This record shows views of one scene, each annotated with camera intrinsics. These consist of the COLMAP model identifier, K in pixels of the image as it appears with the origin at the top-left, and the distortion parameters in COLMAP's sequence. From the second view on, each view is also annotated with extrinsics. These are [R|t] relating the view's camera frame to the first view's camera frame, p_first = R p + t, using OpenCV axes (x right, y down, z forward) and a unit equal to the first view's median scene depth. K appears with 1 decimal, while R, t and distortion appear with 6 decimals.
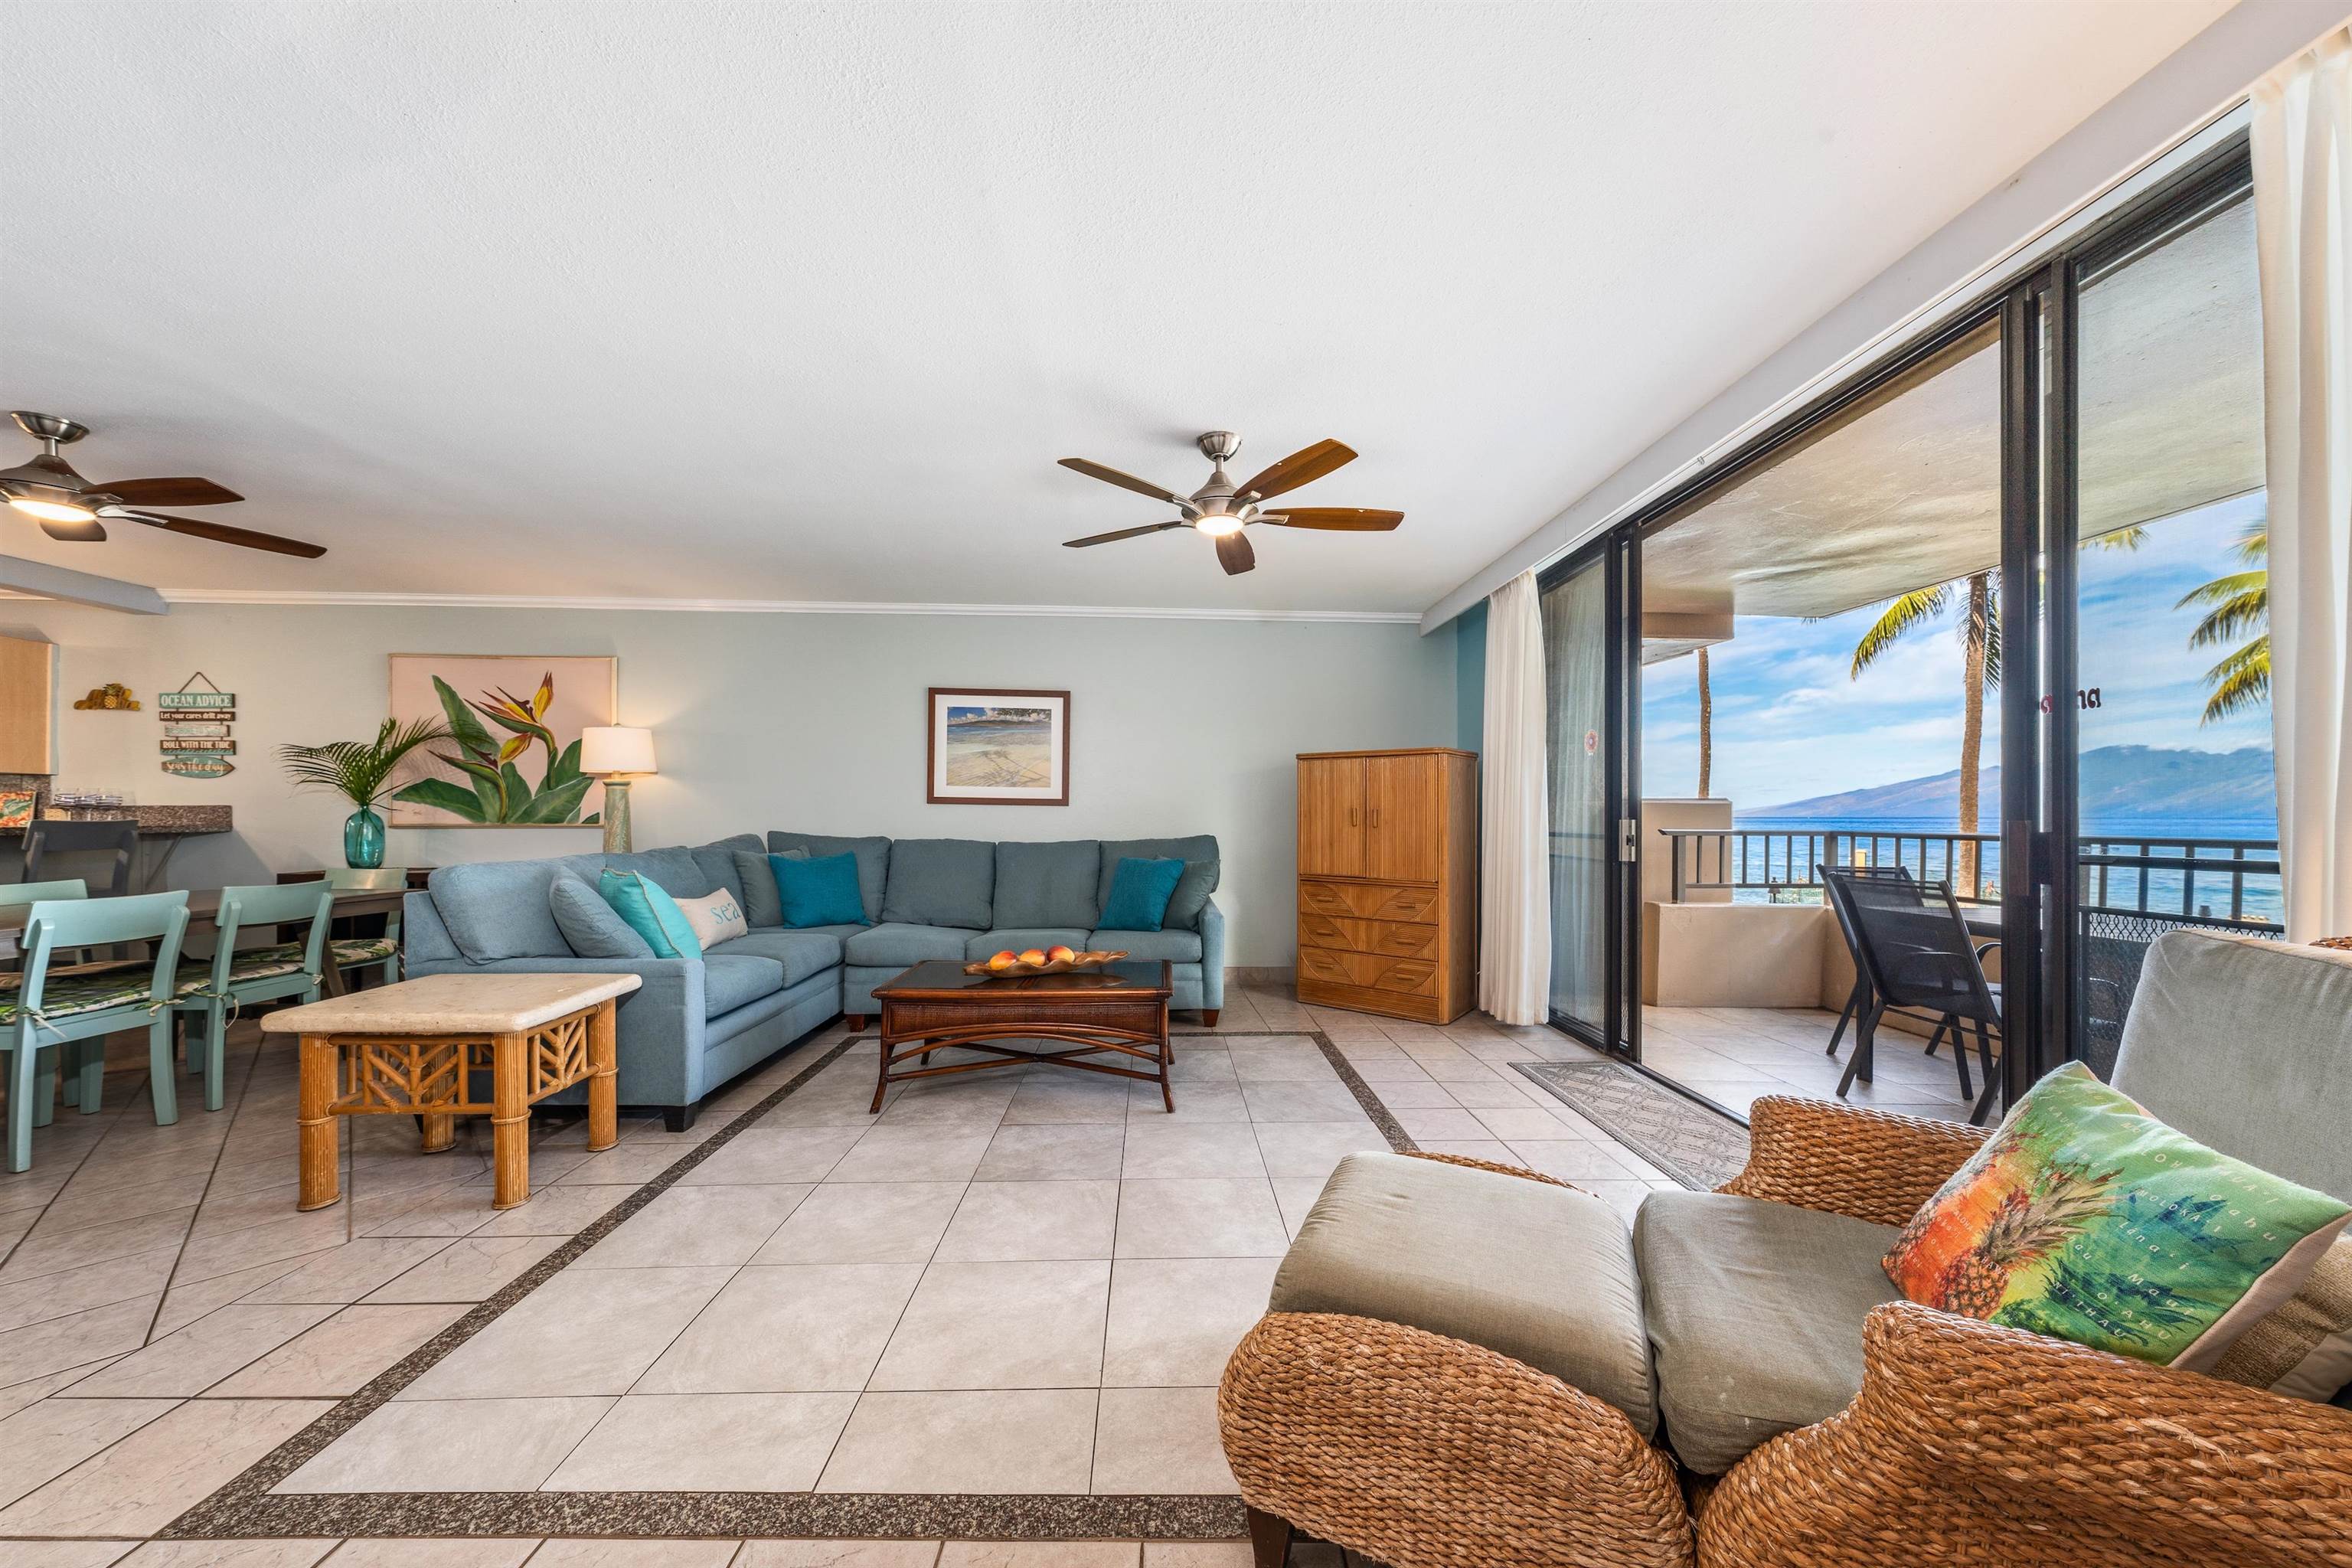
lens RADIAL K [[812.2, 0, 1181.4], [0, 812.2, 813.1], [0, 0, 1]] dist [-0.000089, 0.000052]
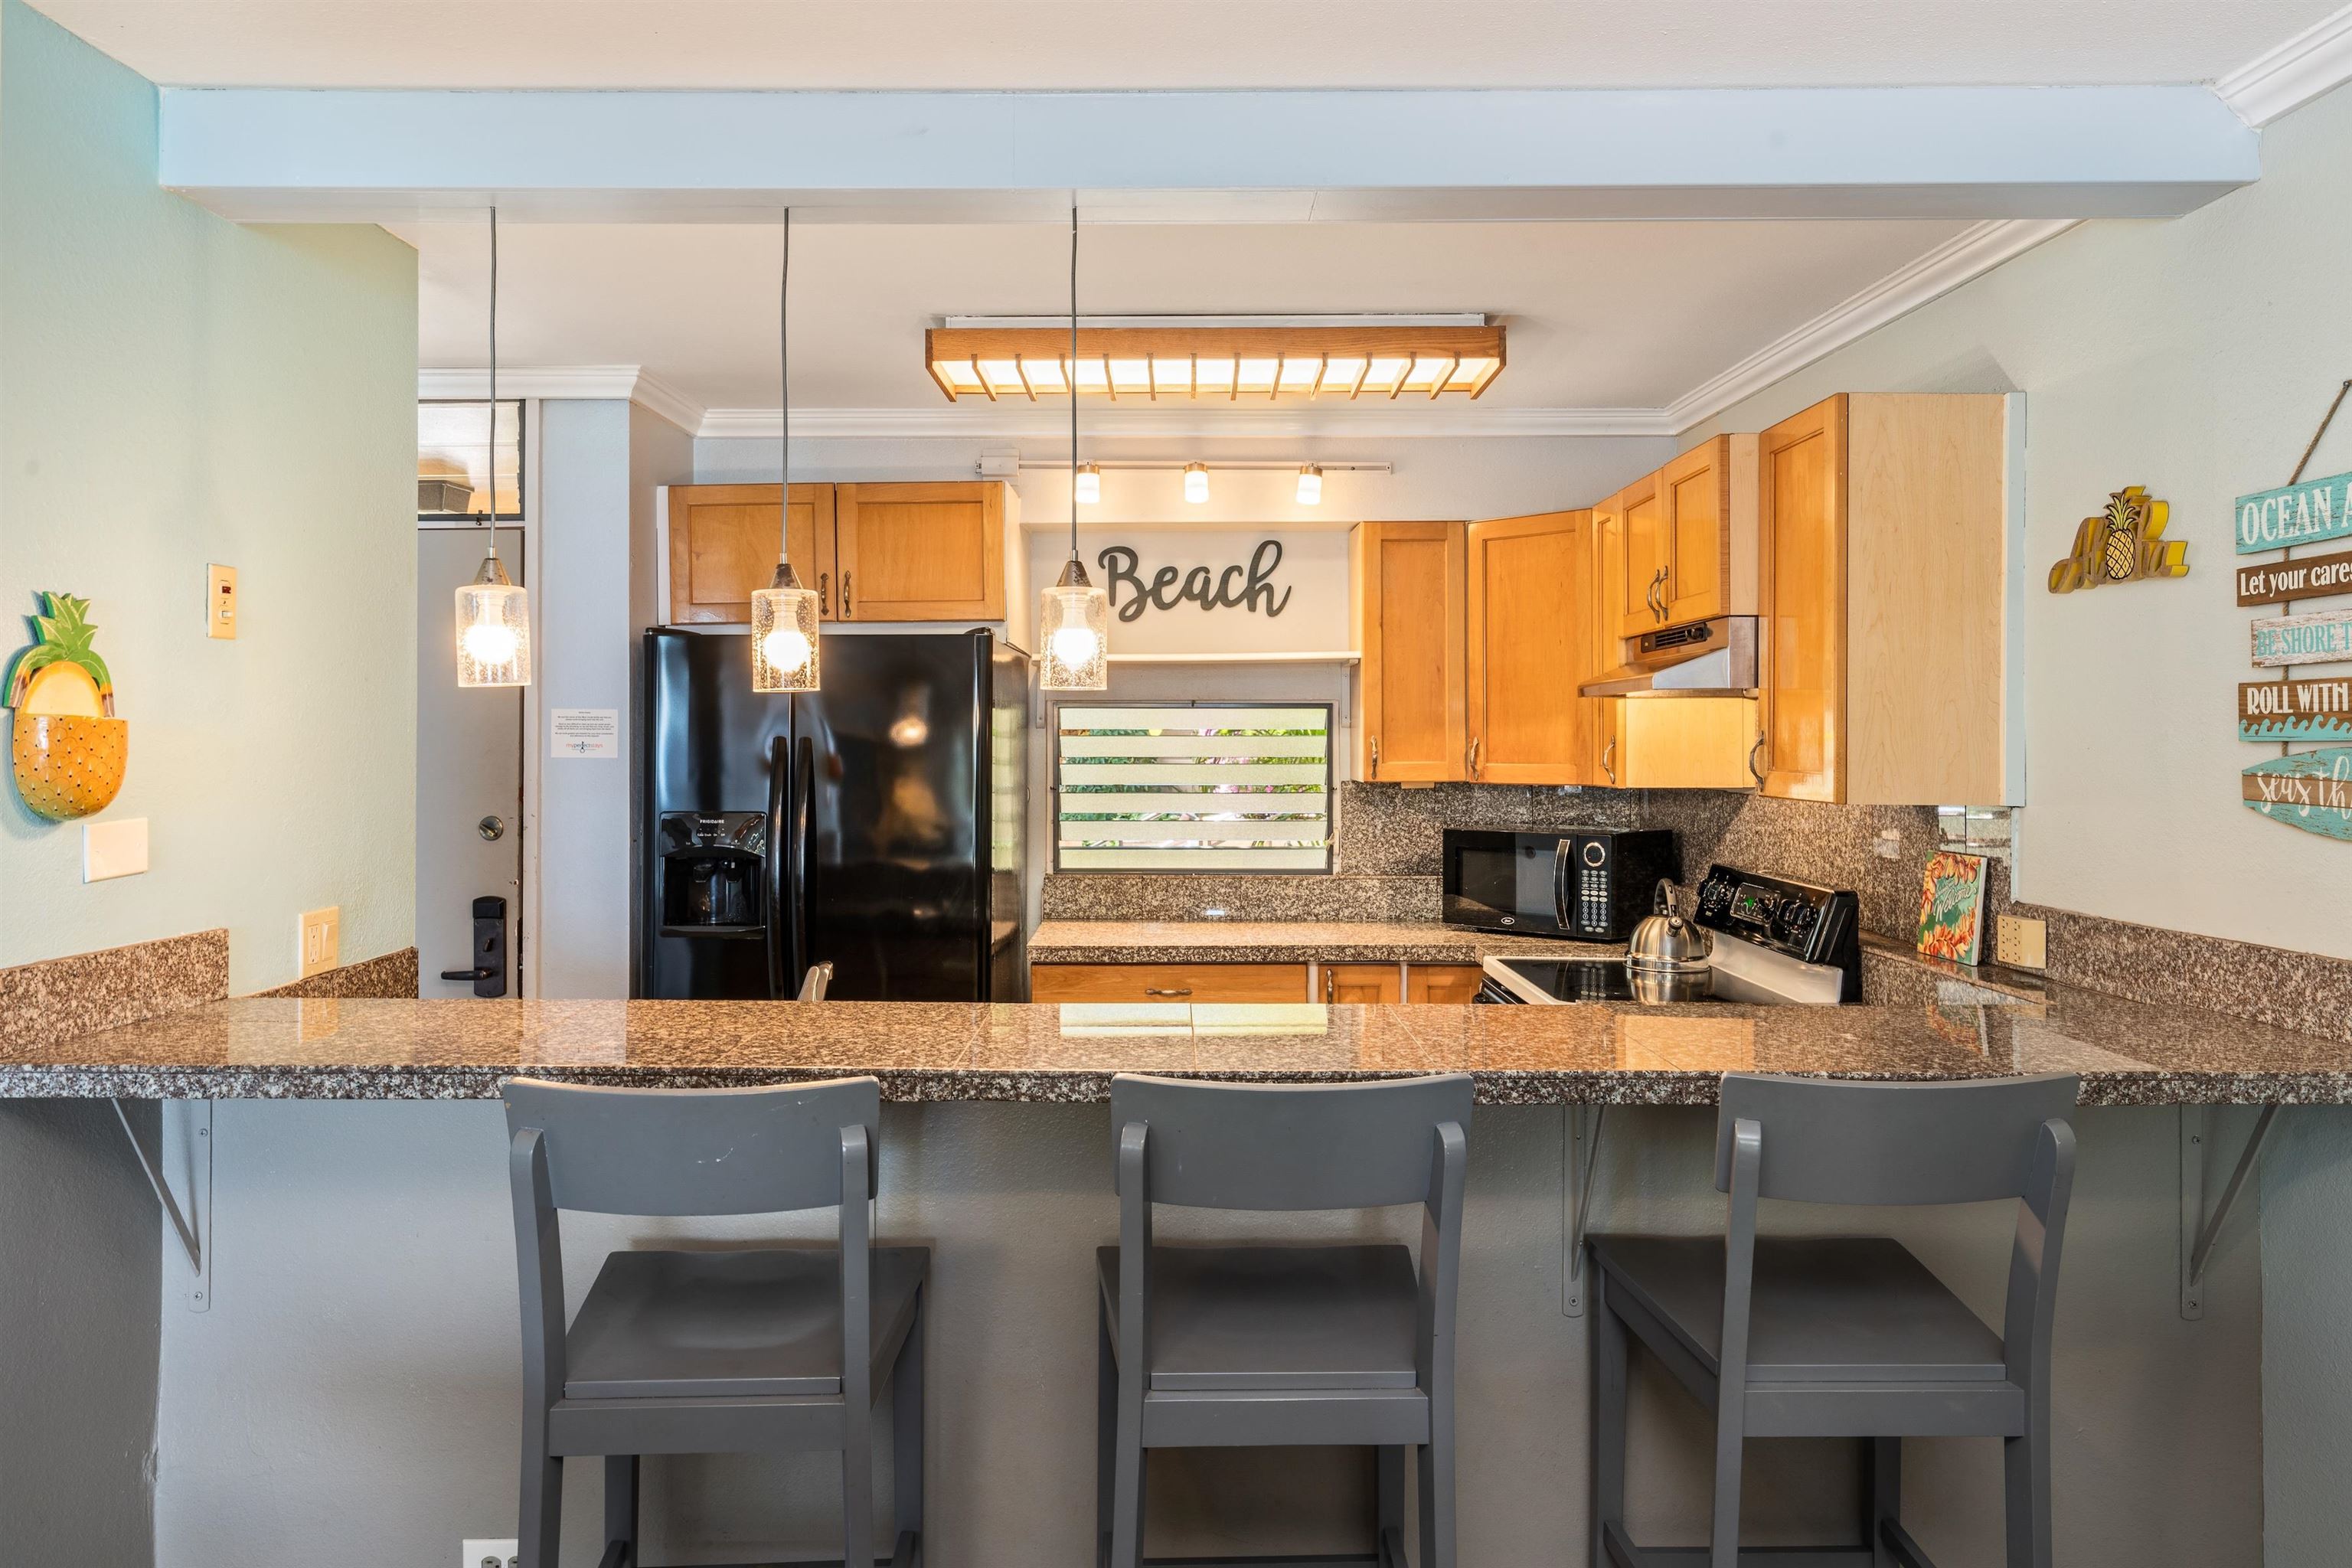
lens RADIAL K [[1507.3, 0, 1120.2], [0, 1507.3, 740.5], [0, 0, 1]] dist [0.005564, 0.000574]
pose [[-0.064365, -0.002501, -0.997923, -0.743218], [0.004382, 0.999987, -0.002789, -0.069967], [0.997917, -0.004553, -0.064353, 0.661348]]
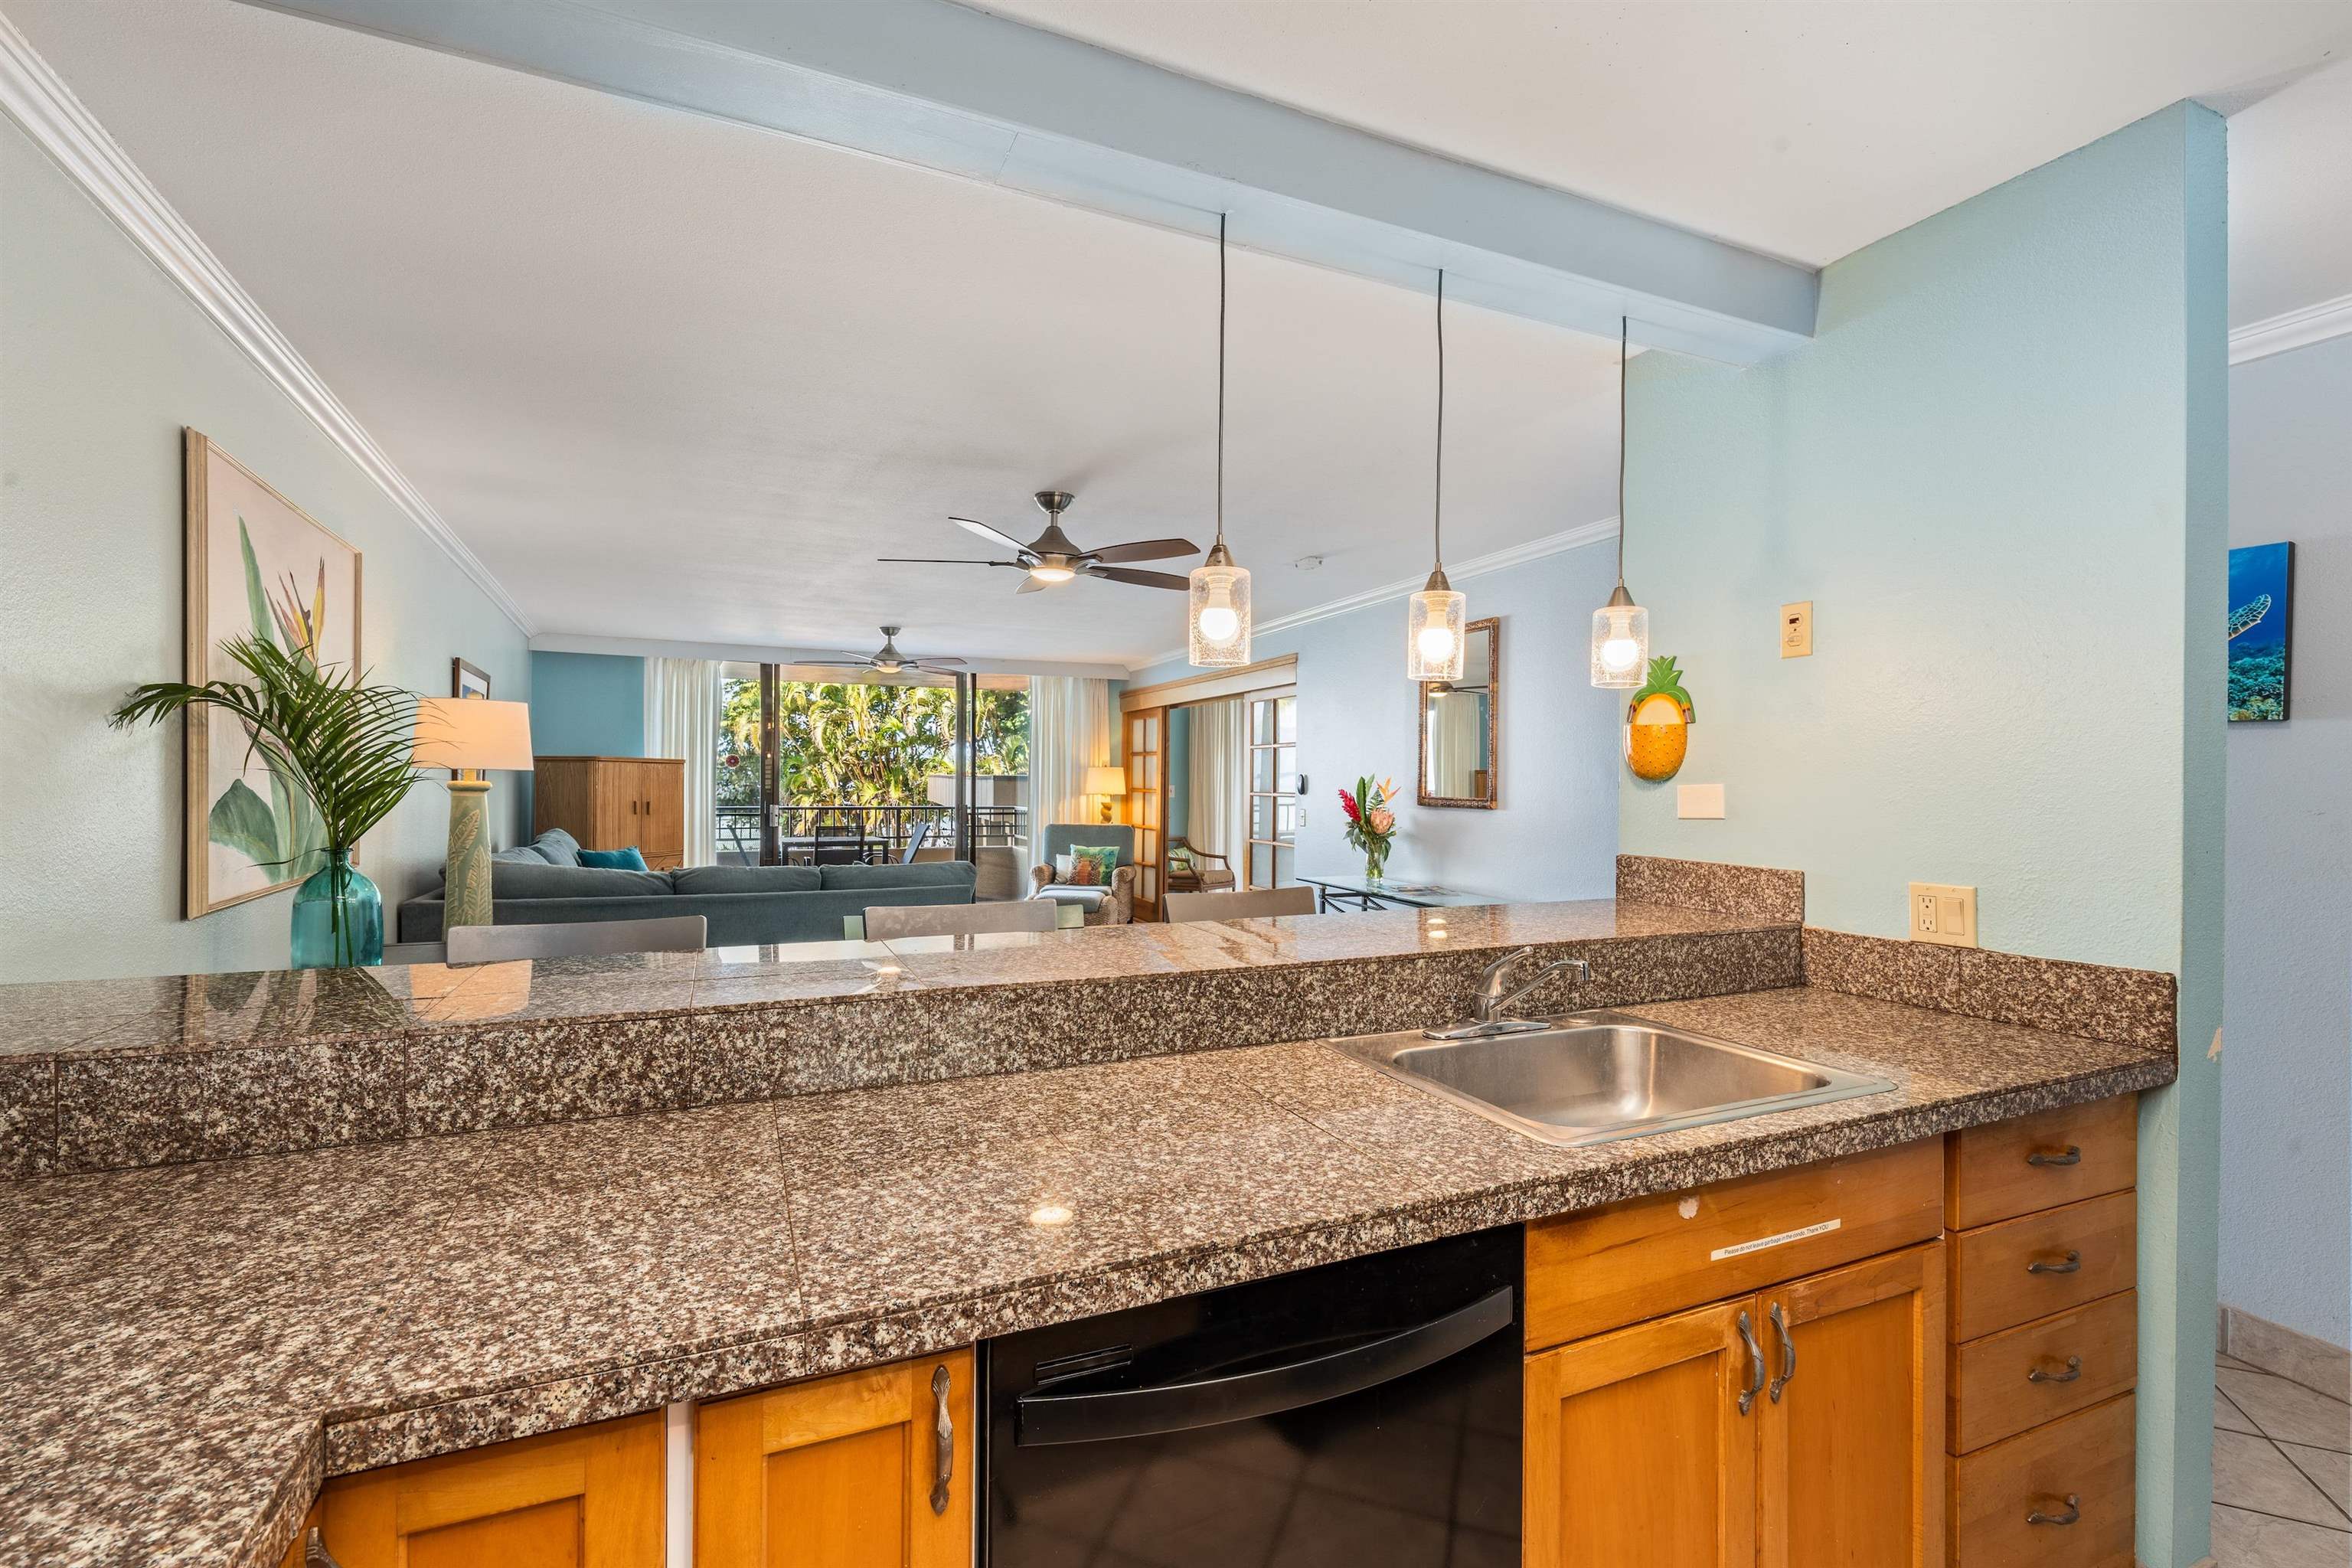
lens RADIAL K [[1029.6, 0, 1163.0], [0, 1029.6, 797.8], [0, 0, 1]] dist [-0.001941, 0.000174]
pose [[-0.364544, -0.020092, 0.930969, -1.535256], [-0.012865, 0.999780, 0.016540, -0.047461], [-0.931097, -0.005948, -0.364723, 0.763313]]
